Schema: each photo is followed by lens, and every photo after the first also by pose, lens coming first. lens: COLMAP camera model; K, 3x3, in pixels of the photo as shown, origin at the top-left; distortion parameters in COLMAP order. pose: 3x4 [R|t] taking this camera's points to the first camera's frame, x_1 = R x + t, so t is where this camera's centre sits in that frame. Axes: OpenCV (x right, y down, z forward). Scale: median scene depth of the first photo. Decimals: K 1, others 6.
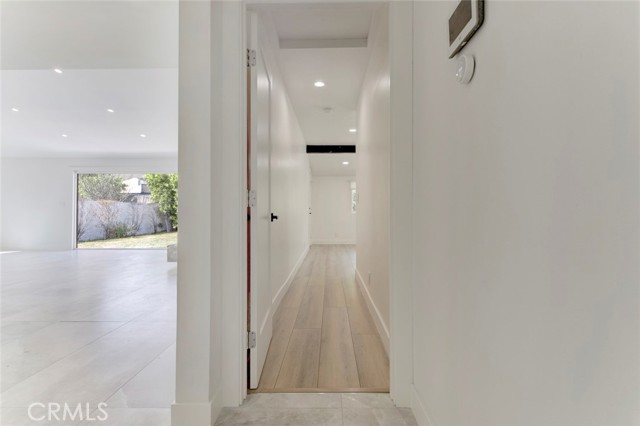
lens RADIAL K [[304.4, 0, 319.4], [0, 304.4, 209.1], [0, 0, 1]] dist [-0.002283, -0.000971]
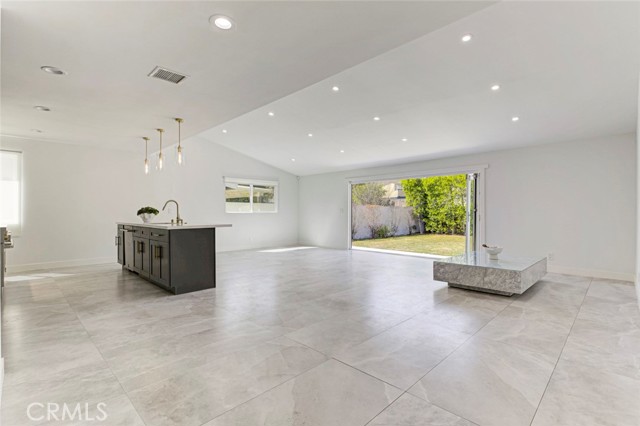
lens RADIAL K [[304.4, 0, 321.8], [0, 304.4, 213.0], [0, 0, 1]] dist [-0.002283, -0.000971]
pose [[0.715981, -0.002655, -0.698115, -0.023291], [0.007519, 0.999964, 0.003908, -0.003916], [0.698079, -0.008047, 0.715975, 0.030635]]
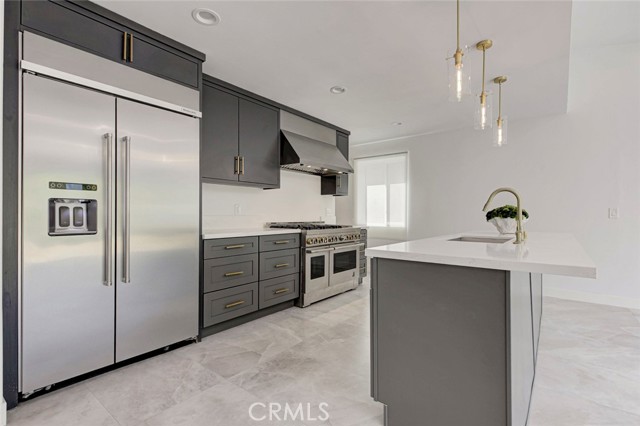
lens RADIAL K [[304.4, 0, 318.3], [0, 304.4, 217.3], [0, 0, 1]] dist [-0.002283, -0.000971]
pose [[-0.614887, 0.001311, -0.788614, -0.102210], [0.000065, 0.999999, 0.001612, -0.004094], [0.788615, 0.000940, -0.614886, 0.094931]]
